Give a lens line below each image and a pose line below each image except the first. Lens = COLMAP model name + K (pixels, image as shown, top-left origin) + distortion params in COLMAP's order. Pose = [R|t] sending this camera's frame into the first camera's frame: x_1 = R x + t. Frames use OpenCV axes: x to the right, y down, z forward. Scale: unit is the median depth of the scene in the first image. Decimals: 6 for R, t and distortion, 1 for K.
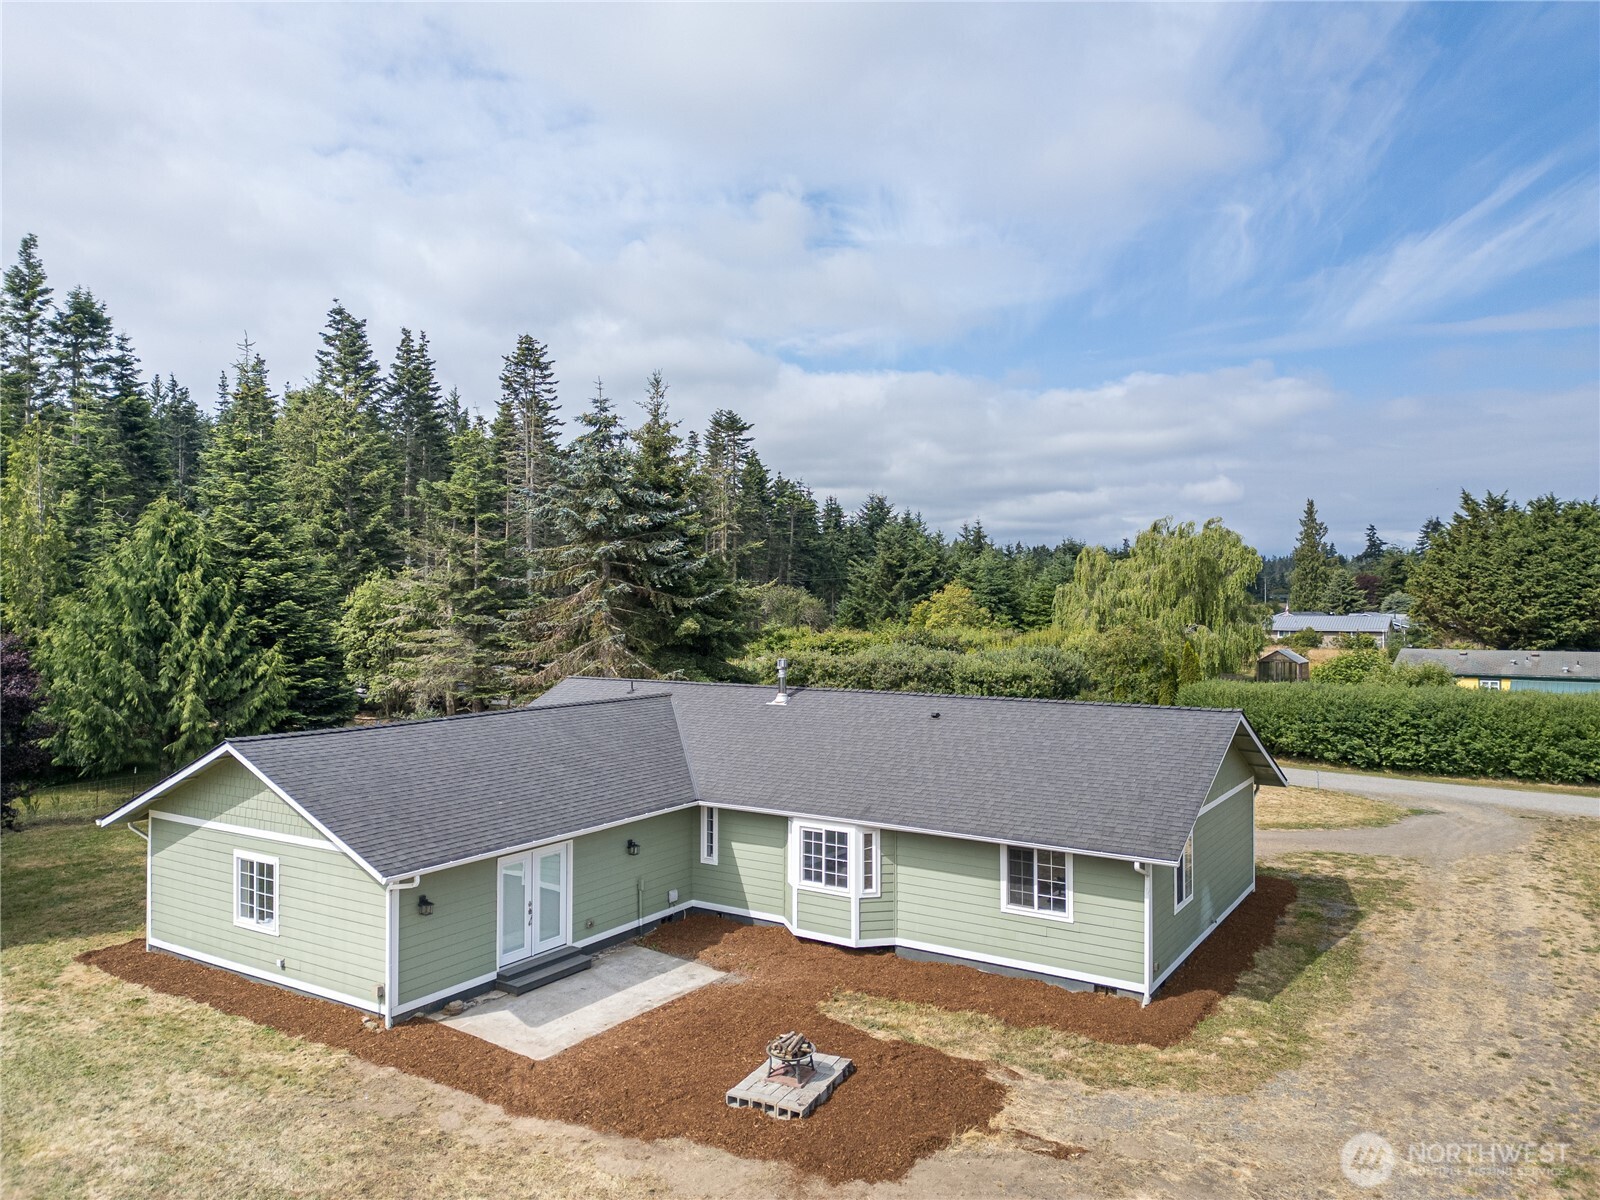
lens RADIAL K [[1162.5, 0, 789.9], [0, 1162.5, 605.9], [0, 0, 1]] dist [0.061086, -0.029600]
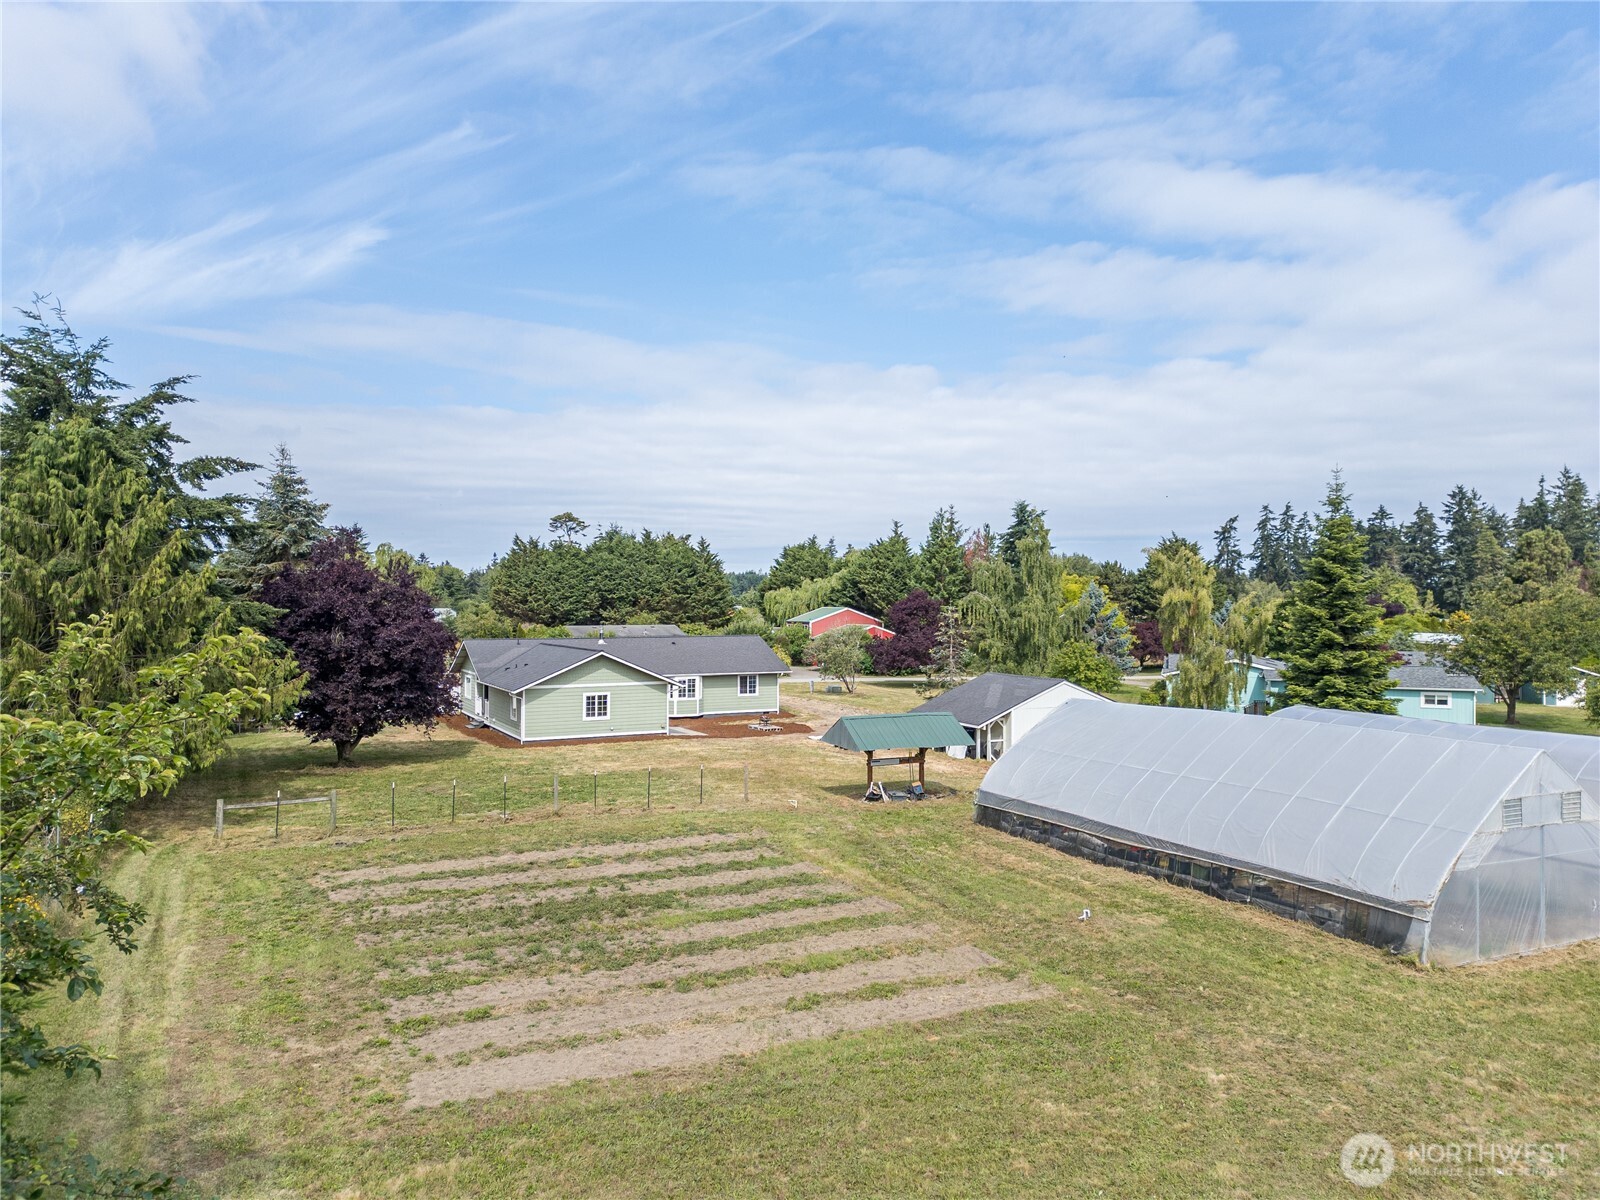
lens RADIAL K [[1162.5, 0, 806.3], [0, 1162.5, 595.4], [0, 0, 1]] dist [0.061086, -0.029600]
pose [[0.526072, -0.005134, 0.850424, -2.321770], [0.013594, 0.999905, -0.002373, -0.008543], [-0.850331, 0.012809, 0.526092, -0.814346]]
